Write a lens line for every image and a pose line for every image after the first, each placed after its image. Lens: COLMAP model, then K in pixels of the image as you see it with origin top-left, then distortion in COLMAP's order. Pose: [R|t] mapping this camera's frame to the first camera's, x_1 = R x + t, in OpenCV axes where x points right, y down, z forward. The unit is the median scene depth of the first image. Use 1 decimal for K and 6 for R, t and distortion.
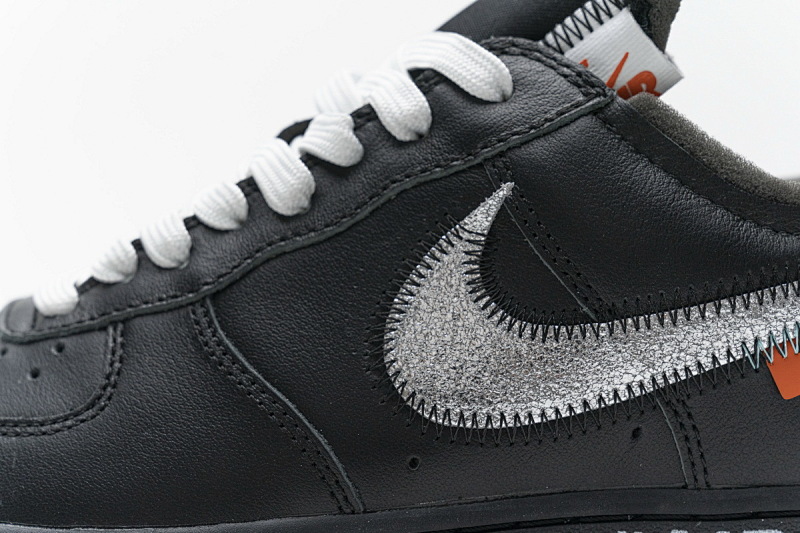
lens RADIAL K [[1544.5, 0, 400.4], [0, 1544.5, 267.6], [0, 0, 1]] dist [0.005703, 0.000000]
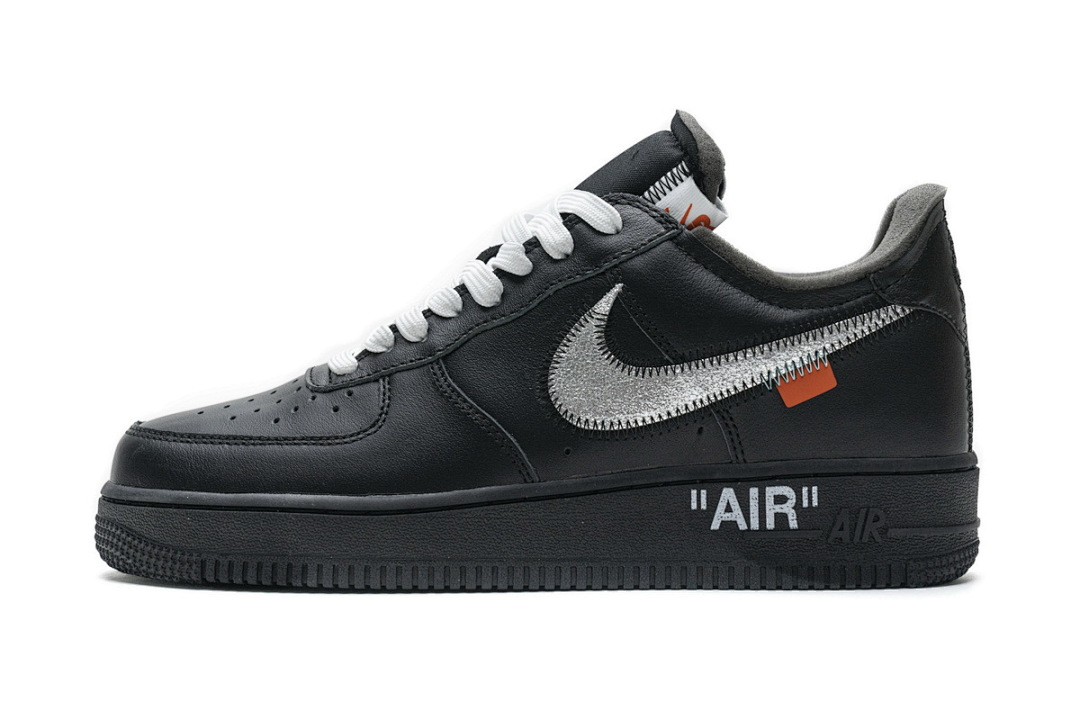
lens RADIAL K [[2085.1, 0, 542.9], [0, 2085.1, 358.2], [0, 0, 1]] dist [0.005703, 0.000000]
pose [[0.999003, -0.030942, -0.032196, 0.056928], [0.030702, 0.999497, -0.007918, 0.041068], [0.032425, 0.006922, 0.999450, -1.251250]]
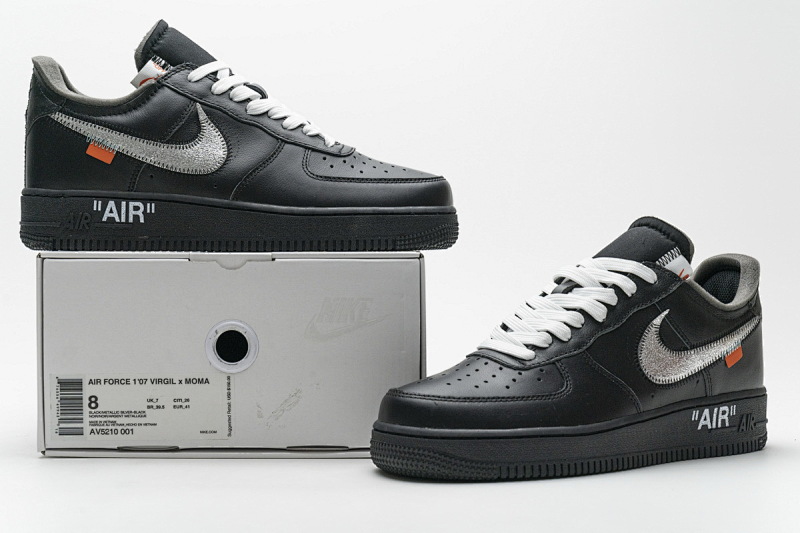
lens RADIAL K [[1544.5, 0, 400.2], [0, 1544.5, 267.1], [0, 0, 1]] dist [0.005703, 0.000000]
pose [[0.808691, -0.040238, 0.586856, -2.334133], [0.032574, 0.999190, 0.023623, -0.242781], [-0.587331, 0.000013, 0.809347, -1.350312]]
